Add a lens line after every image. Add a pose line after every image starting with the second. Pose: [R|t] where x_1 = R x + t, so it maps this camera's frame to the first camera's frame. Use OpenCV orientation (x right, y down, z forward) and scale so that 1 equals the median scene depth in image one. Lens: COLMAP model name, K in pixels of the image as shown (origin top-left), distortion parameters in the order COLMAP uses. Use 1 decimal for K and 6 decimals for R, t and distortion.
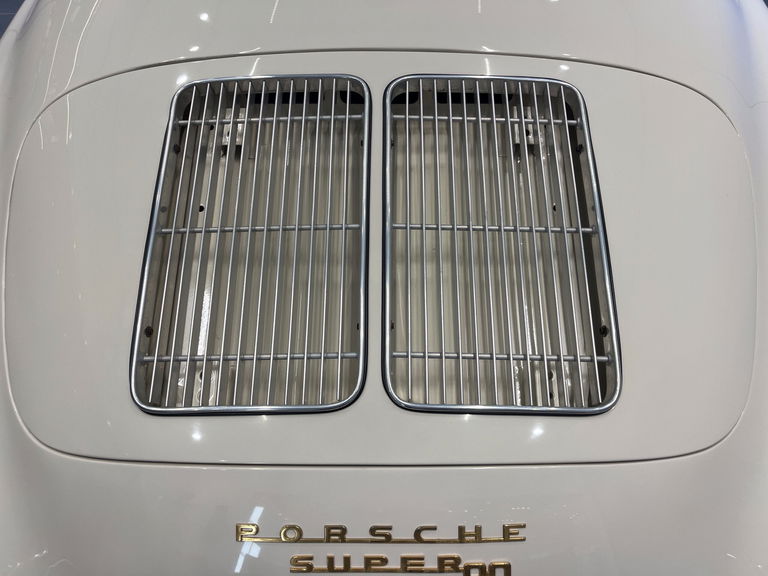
lens RADIAL K [[592.4, 0, 385.1], [0, 592.4, 285.8], [0, 0, 1]] dist [0.043288, -0.058327]
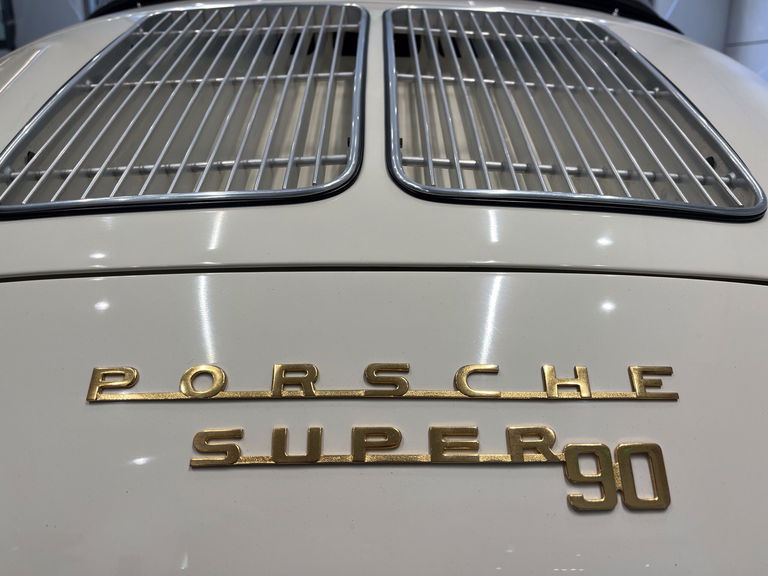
lens RADIAL K [[592.4, 0, 391.3], [0, 592.4, 291.0], [0, 0, 1]] dist [0.043288, -0.058327]
pose [[0.999329, 0.010041, 0.035225, -0.017884], [0.008998, 0.864923, -0.501823, 0.501908], [-0.035505, 0.501803, 0.864253, 0.450486]]
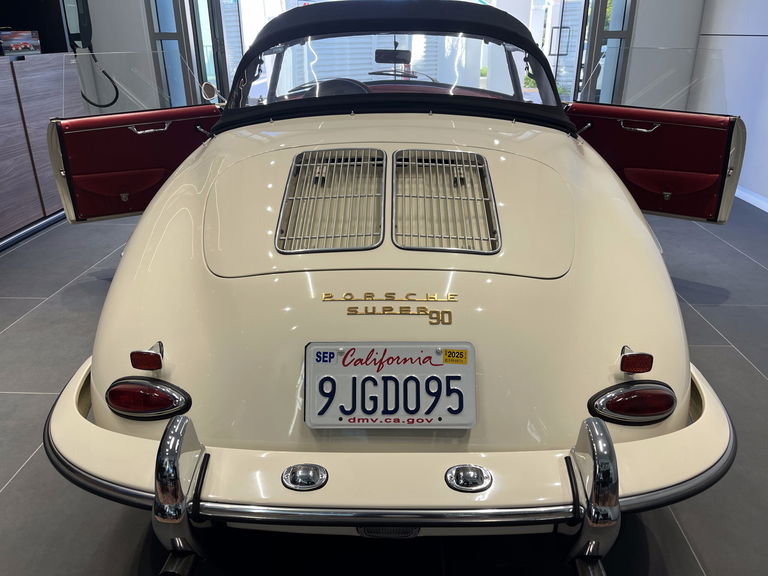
lens RADIAL K [[592.4, 0, 387.5], [0, 592.4, 287.0], [0, 0, 1]] dist [0.043288, -0.058327]
pose [[0.999908, 0.013519, -0.001488, -0.011568], [-0.012842, 0.902472, -0.430556, 1.092169], [-0.004478, 0.430535, 0.902563, -0.784986]]
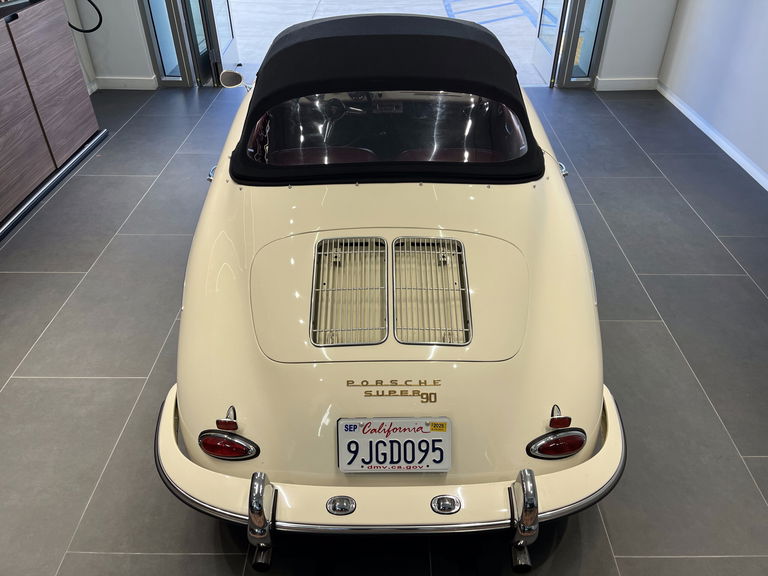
lens RADIAL K [[592.4, 0, 381.4], [0, 592.4, 290.0], [0, 0, 1]] dist [0.043288, -0.058327]
pose [[0.999791, 0.000499, 0.020417, -0.113170], [0.003511, 0.980618, -0.195900, 0.459219], [-0.020119, 0.195930, 0.980411, -1.767325]]
